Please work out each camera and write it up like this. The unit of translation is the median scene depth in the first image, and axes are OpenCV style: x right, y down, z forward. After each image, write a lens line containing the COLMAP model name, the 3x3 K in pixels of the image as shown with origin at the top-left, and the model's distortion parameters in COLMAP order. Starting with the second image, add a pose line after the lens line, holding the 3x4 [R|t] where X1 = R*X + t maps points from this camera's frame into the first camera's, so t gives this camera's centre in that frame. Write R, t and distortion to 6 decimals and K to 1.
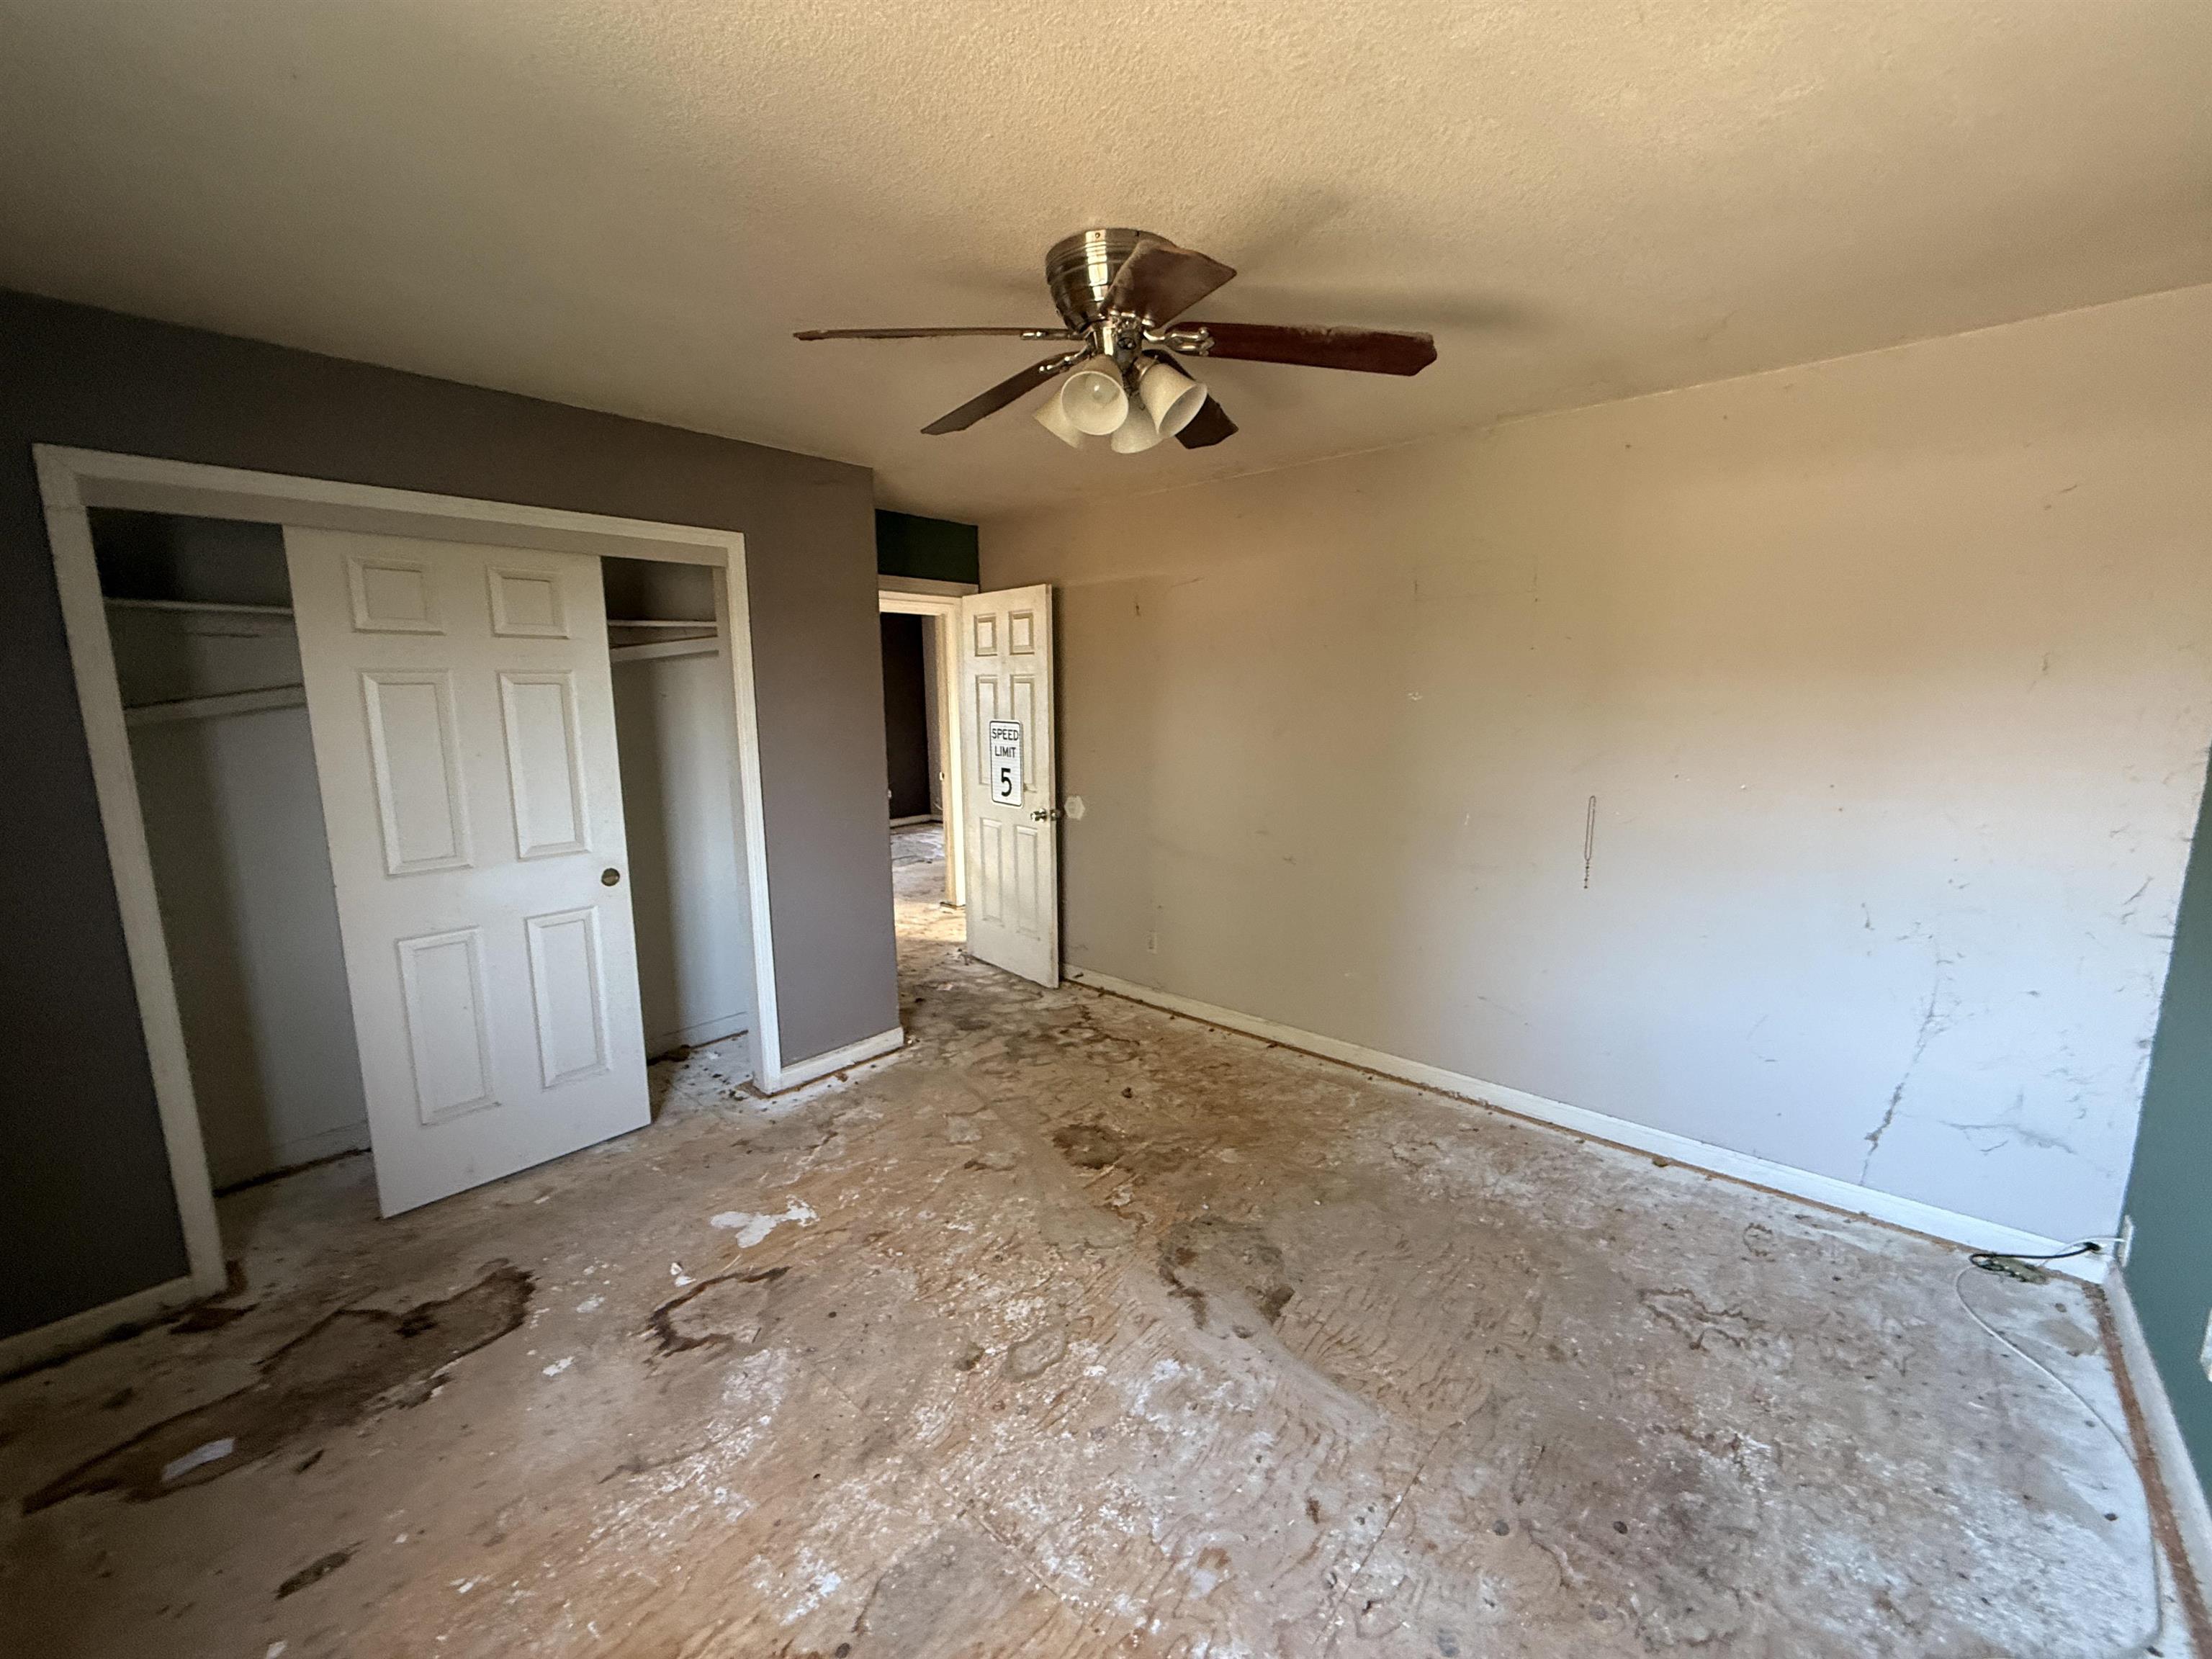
lens RADIAL K [[883.0, 0, 1102.5], [0, 883.0, 828.2], [0, 0, 1]] dist [0.000315, 0.000329]
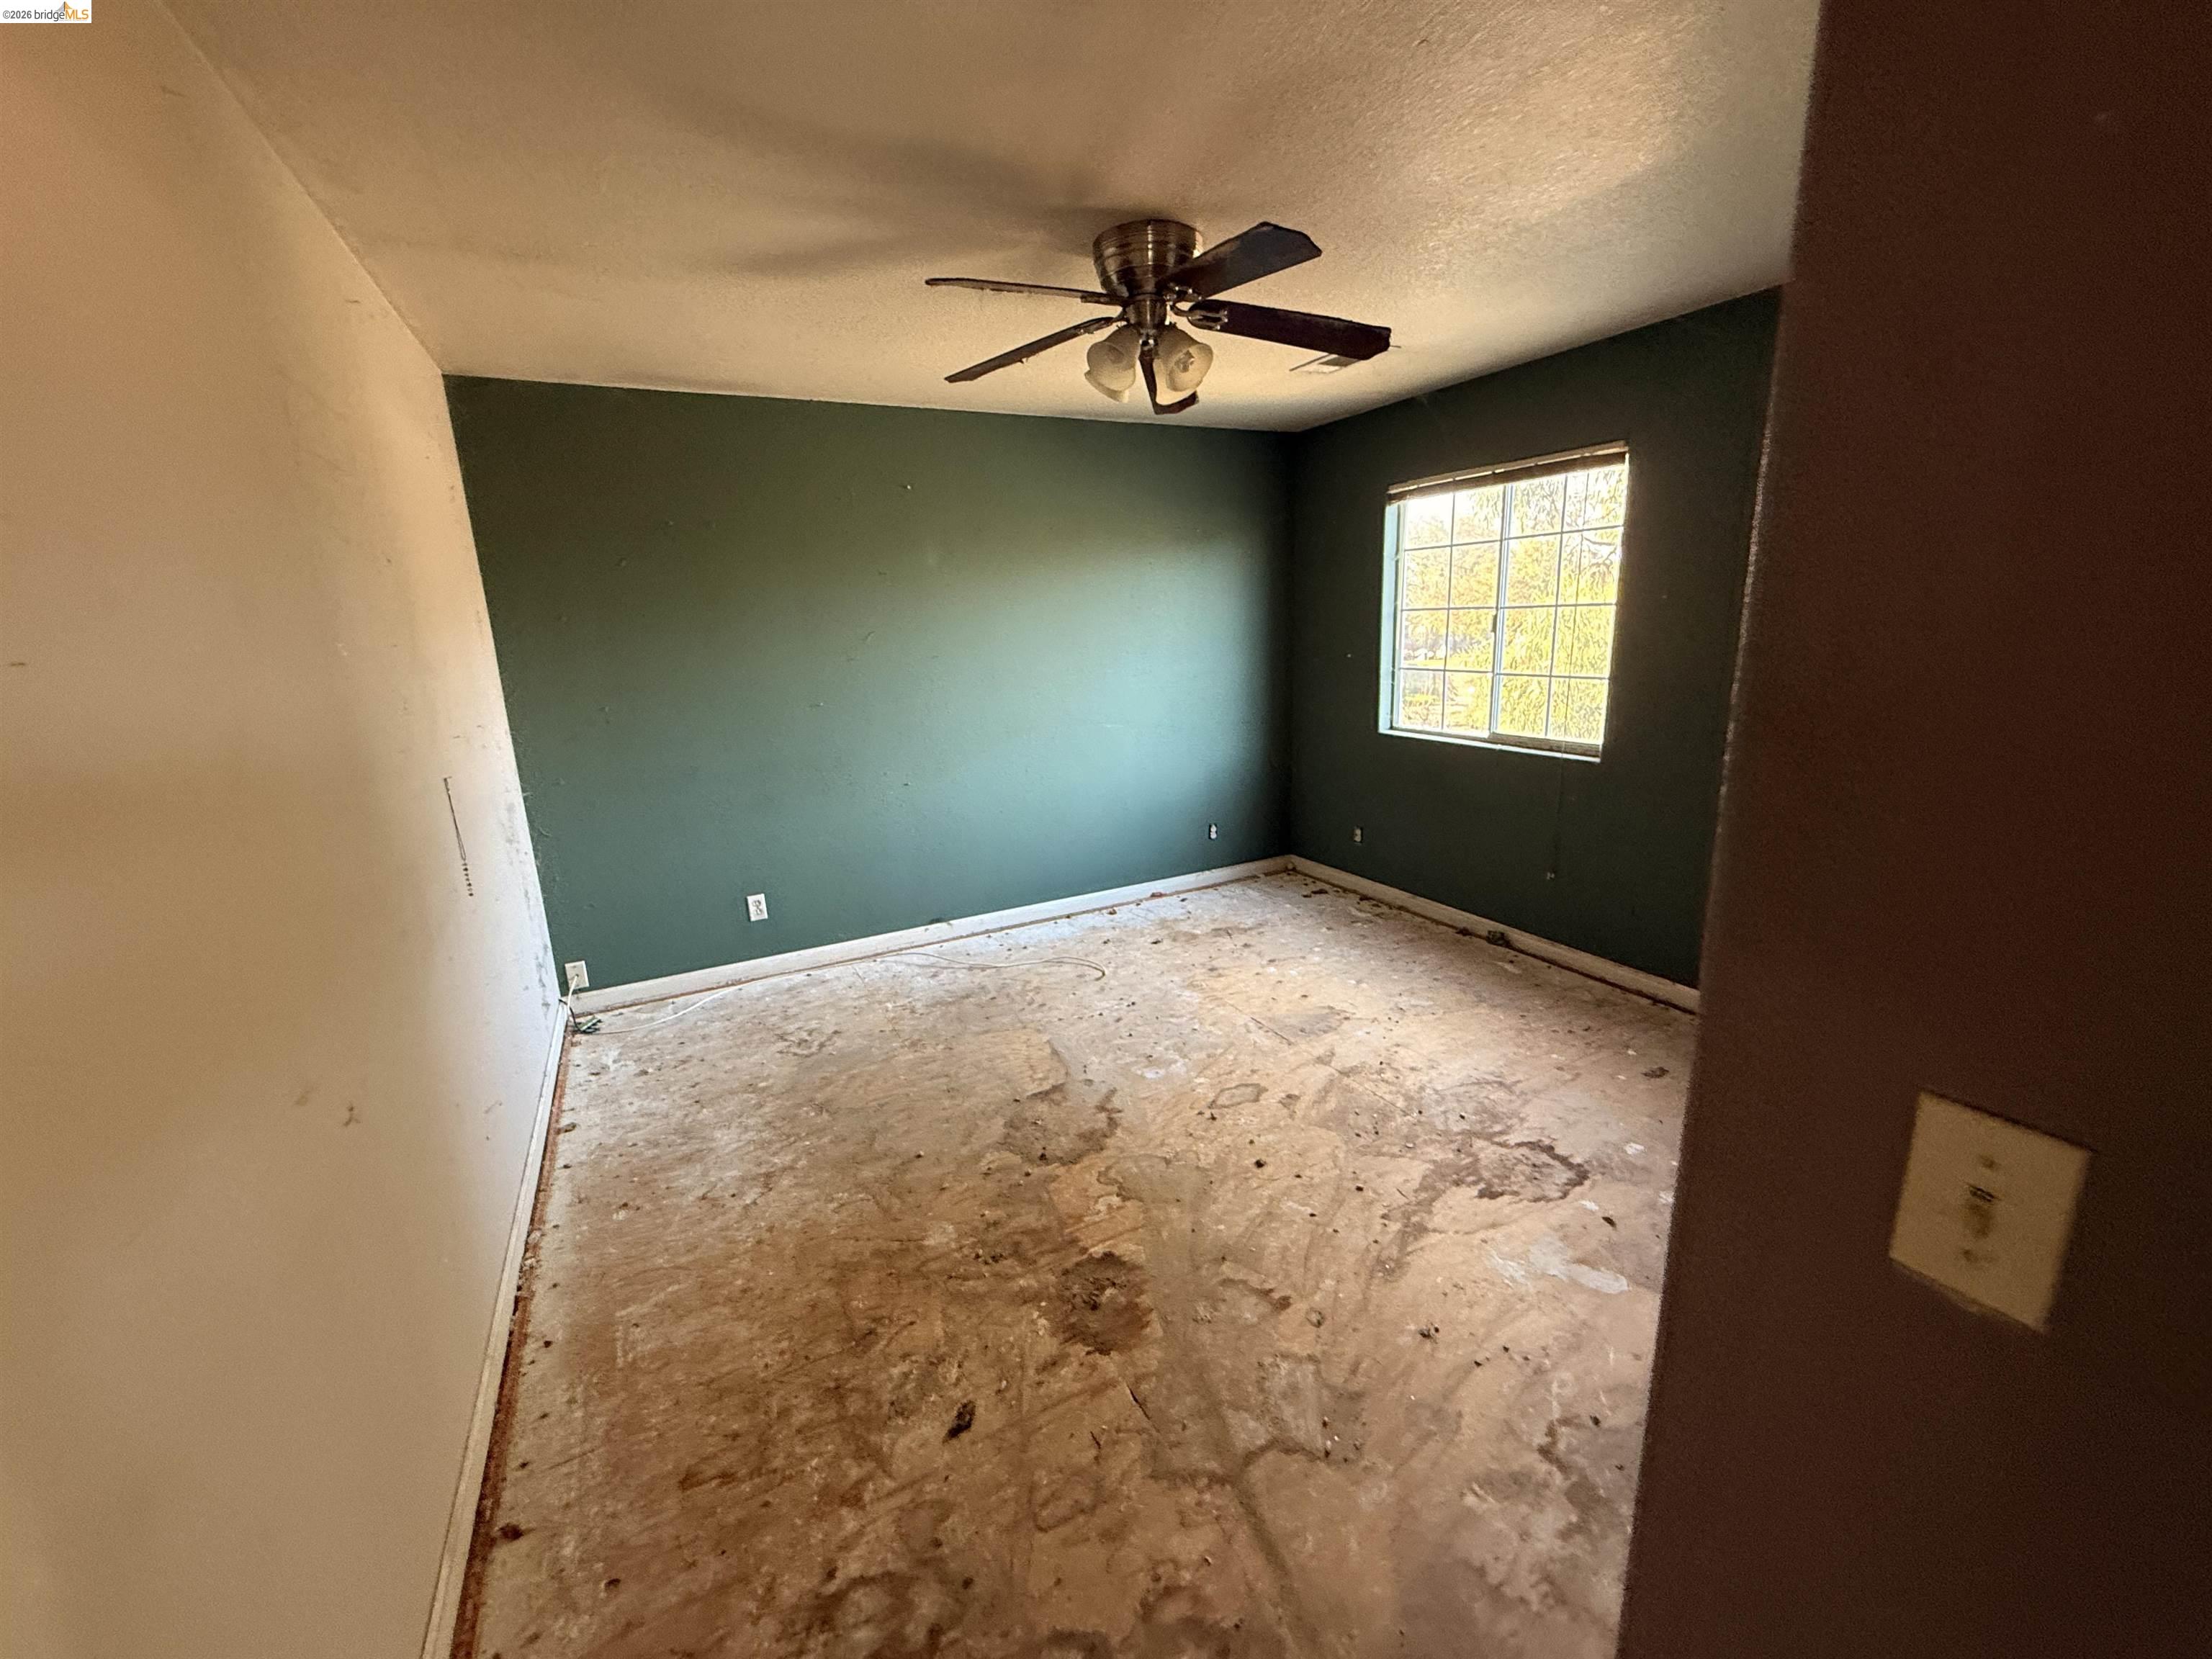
lens RADIAL K [[883.0, 0, 1107.1], [0, 883.0, 827.7], [0, 0, 1]] dist [0.000315, 0.000329]
pose [[-0.934905, -0.036108, 0.353057, -0.252277], [0.103974, 0.923294, 0.369753, -0.221793], [-0.339327, 0.382393, -0.859438, 1.501499]]
